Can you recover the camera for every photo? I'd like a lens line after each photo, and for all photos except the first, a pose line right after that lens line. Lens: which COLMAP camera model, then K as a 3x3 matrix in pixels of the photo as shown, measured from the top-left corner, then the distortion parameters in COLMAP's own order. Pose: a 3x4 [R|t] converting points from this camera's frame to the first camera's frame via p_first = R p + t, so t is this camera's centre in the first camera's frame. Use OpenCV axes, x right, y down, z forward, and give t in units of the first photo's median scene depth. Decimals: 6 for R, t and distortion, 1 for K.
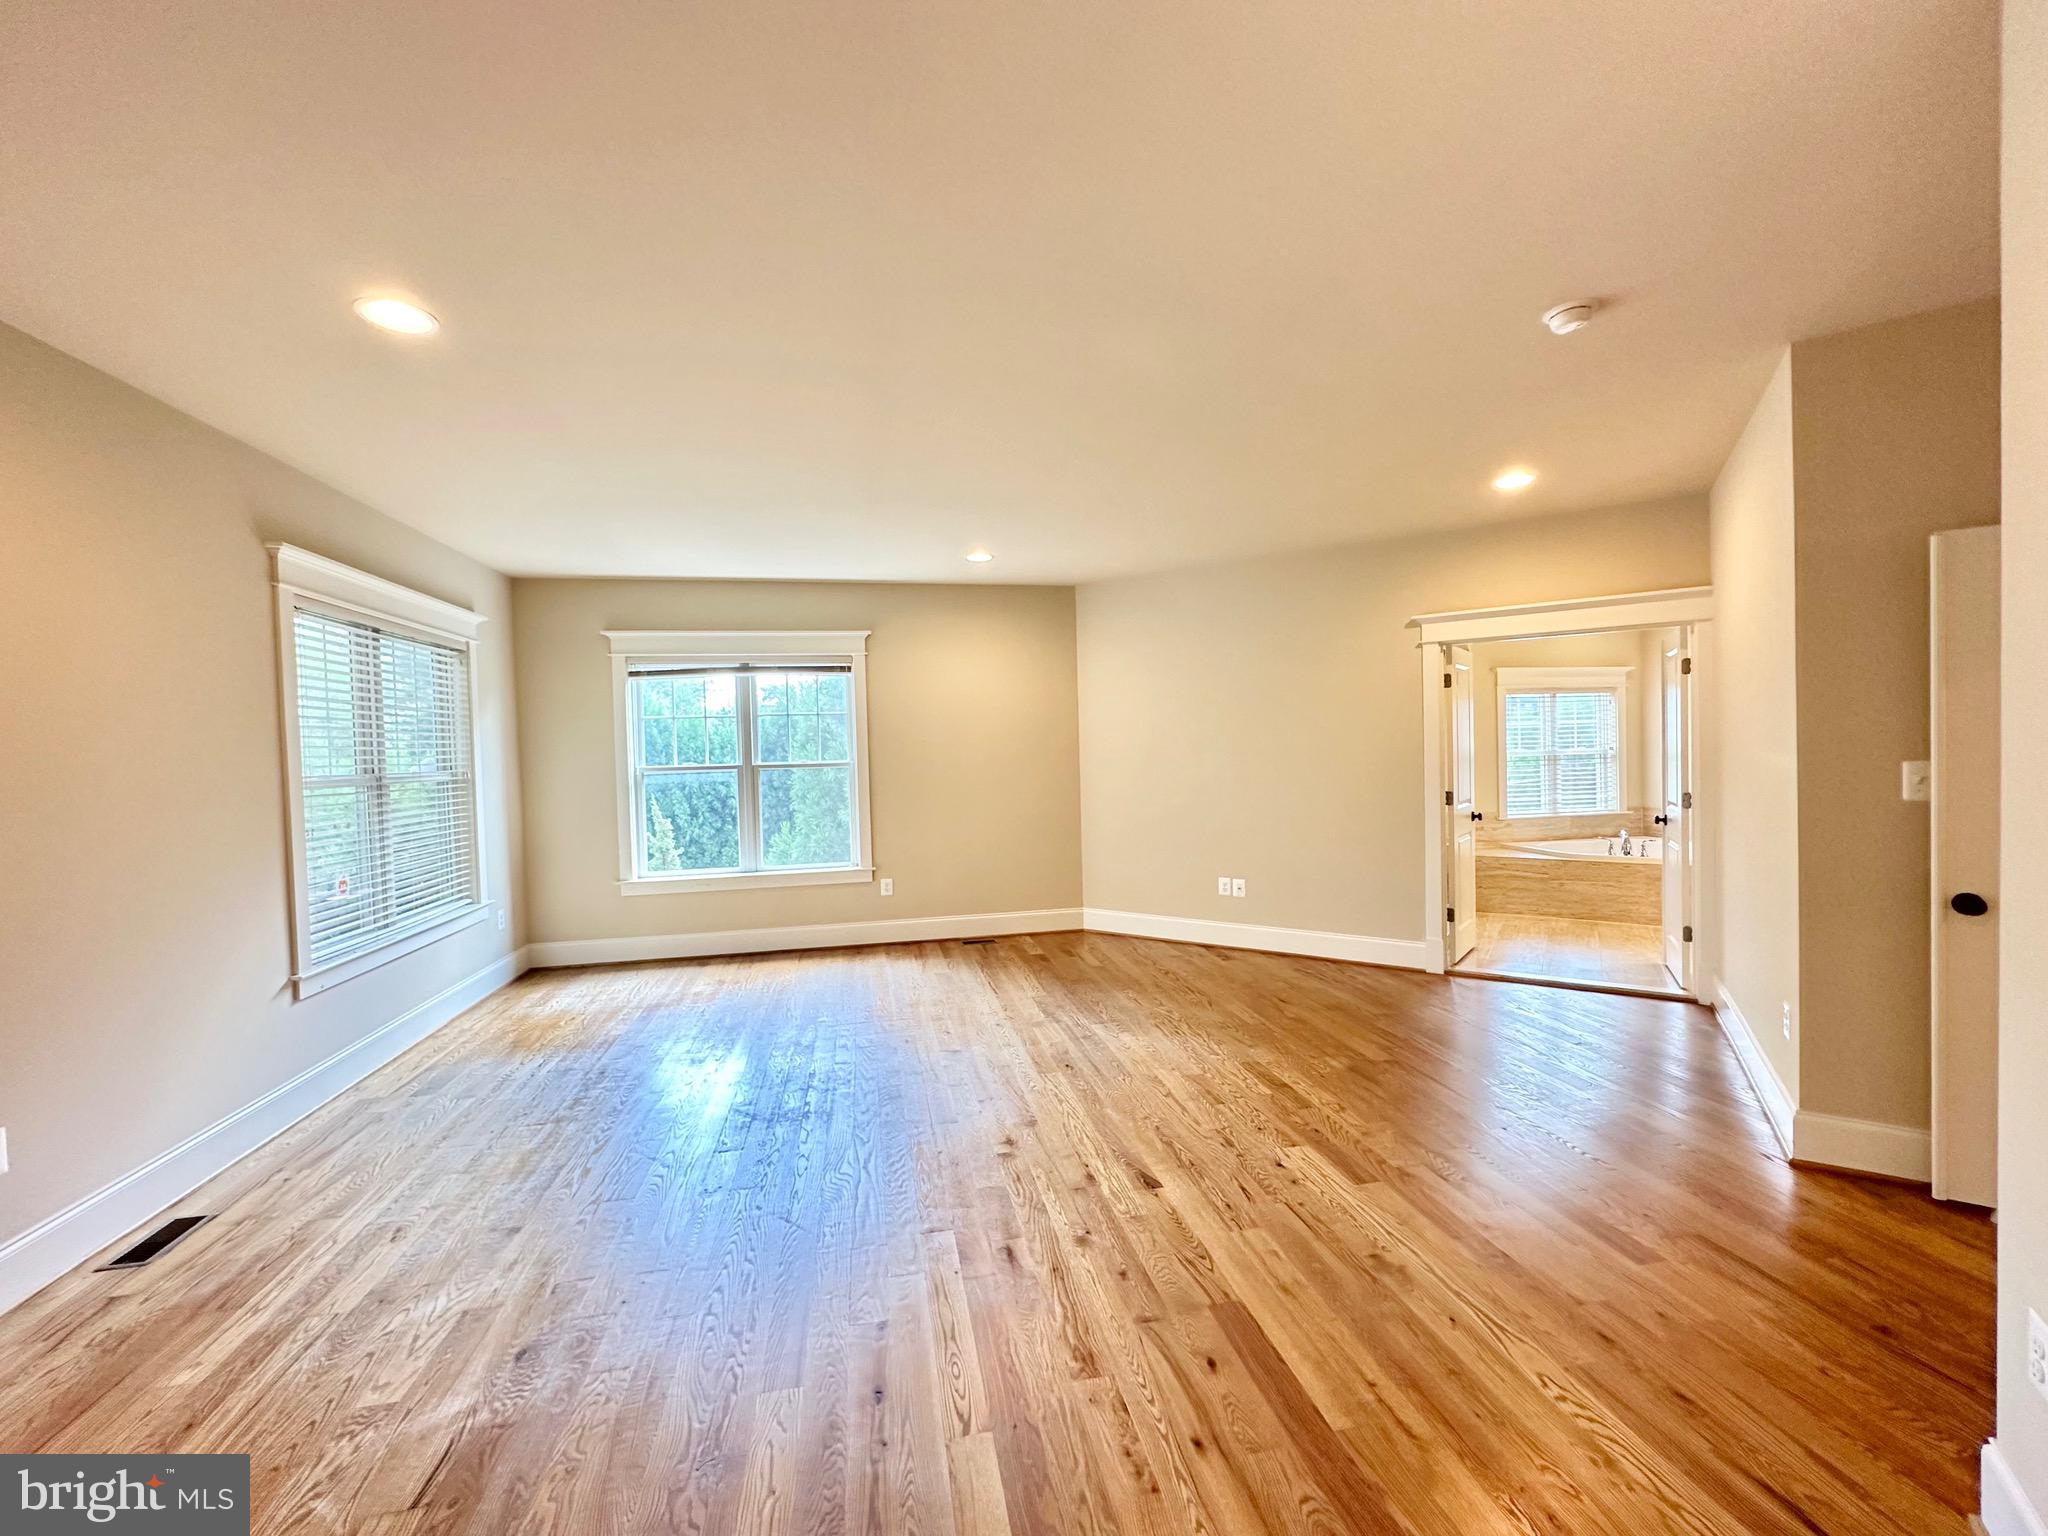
lens RADIAL K [[815.7, 0, 1024.0], [0, 815.7, 768.0], [0, 0, 1]] dist [-0.038081, 0.000083]
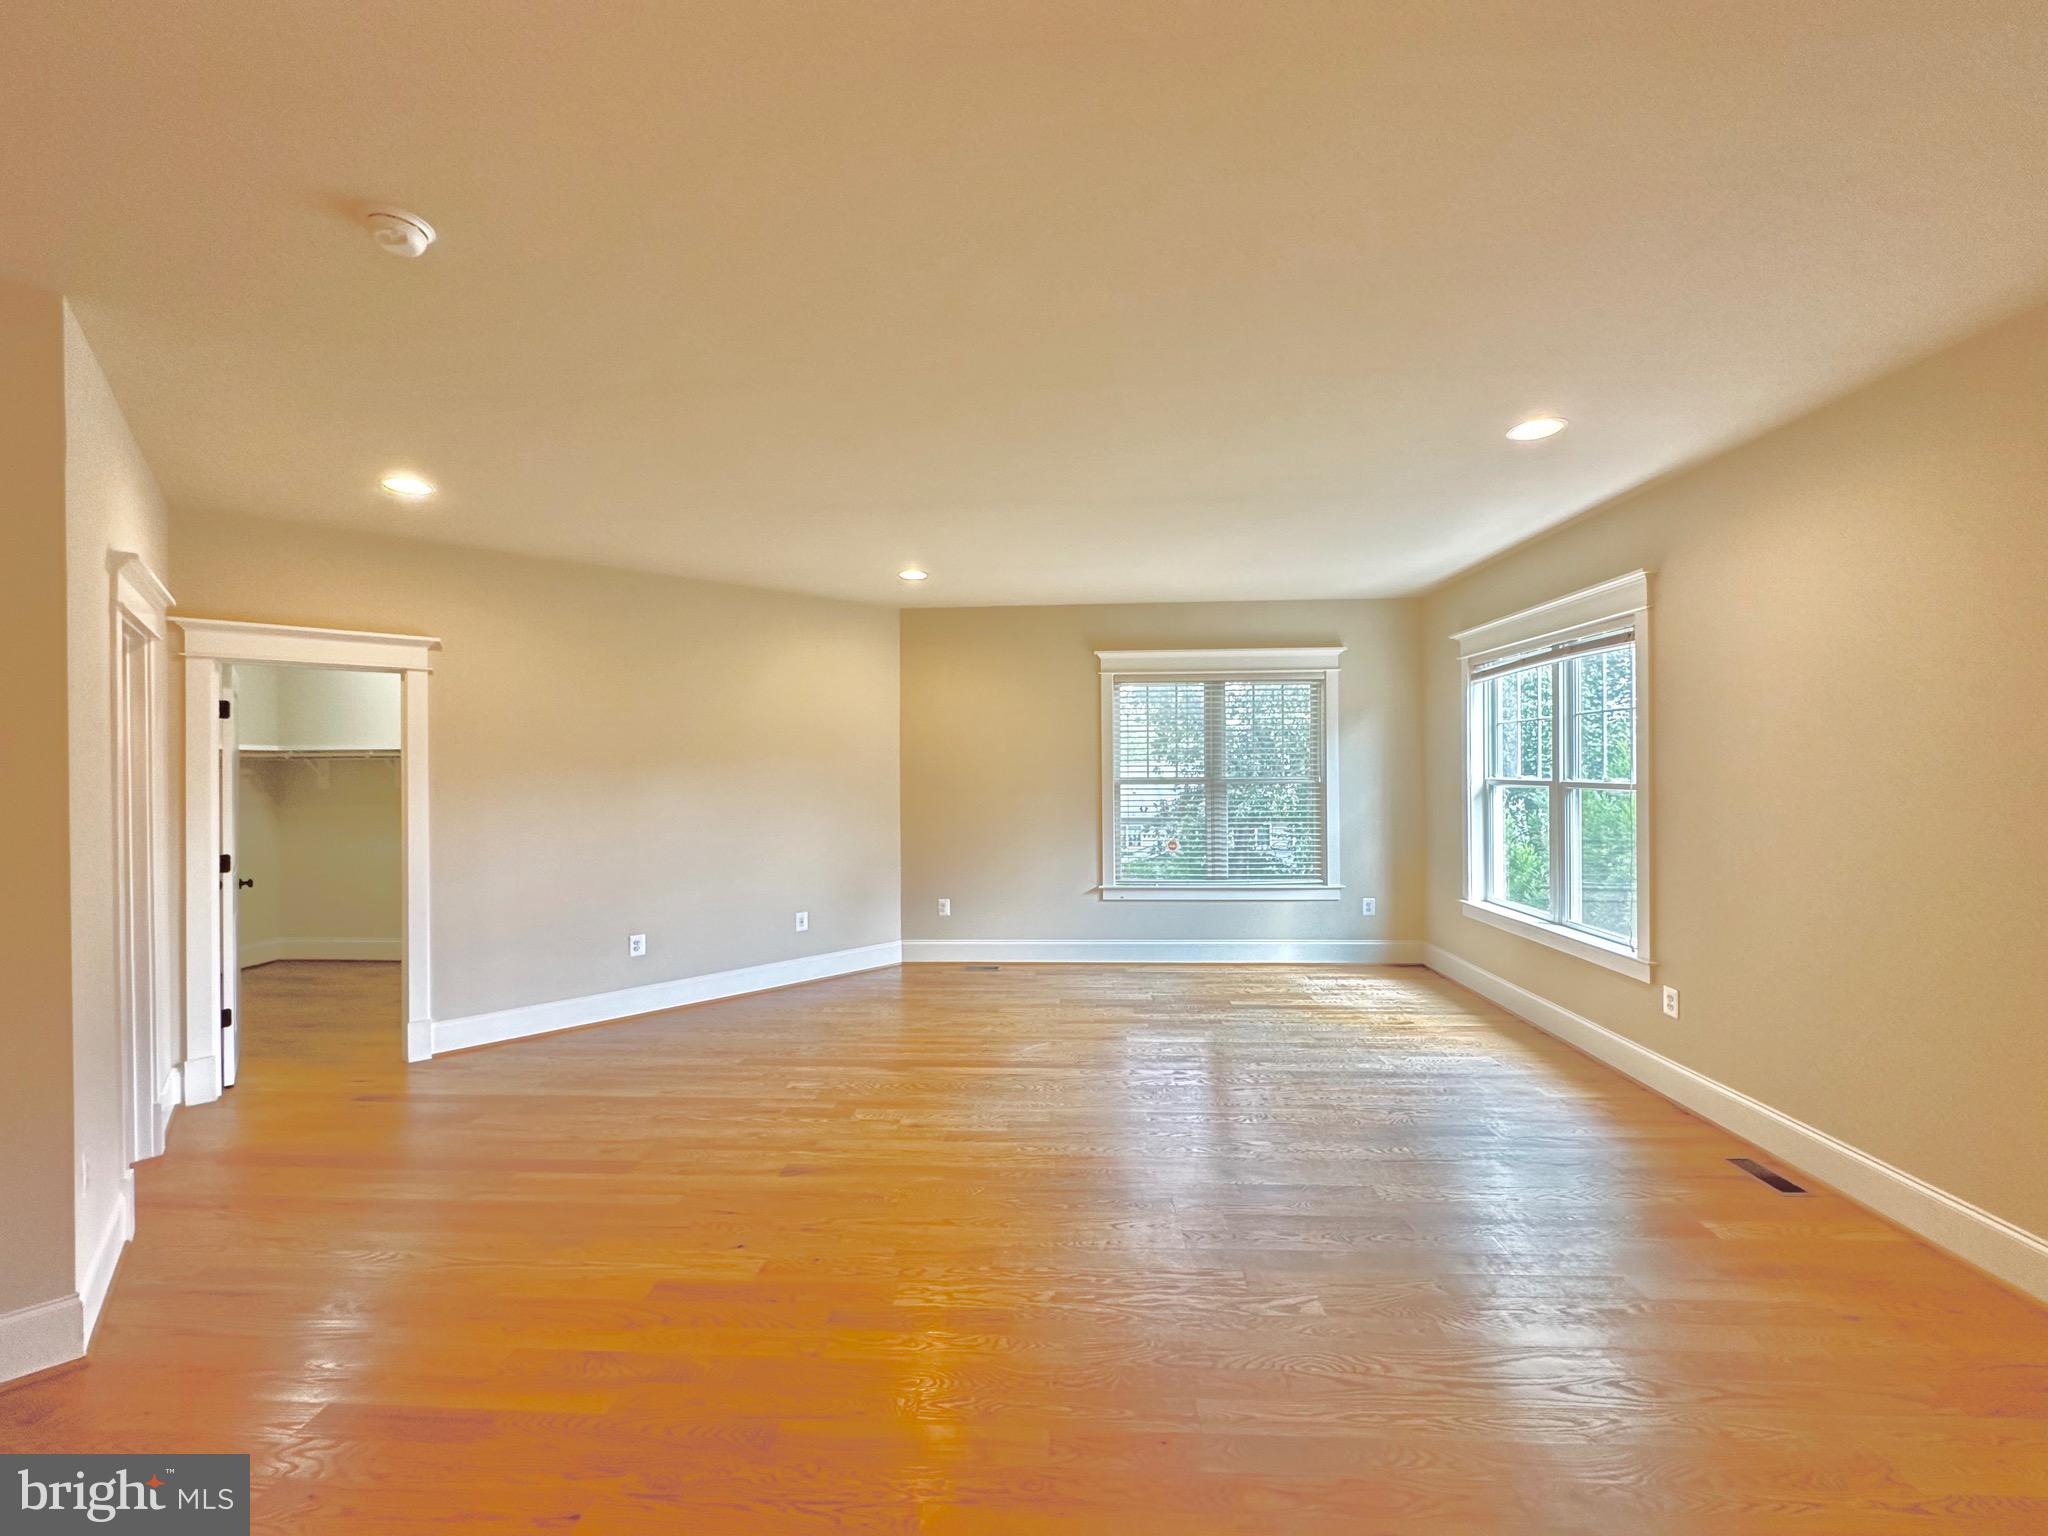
lens RADIAL K [[819.5, 0, 1024.6], [0, 819.5, 770.6], [0, 0, 1]] dist [-0.003954, 0.000718]
pose [[-0.253403, 0.035234, -0.966719, 0.932771], [-0.001894, 0.999316, 0.036919, -0.073691], [0.967359, 0.011186, -0.253163, 1.281647]]
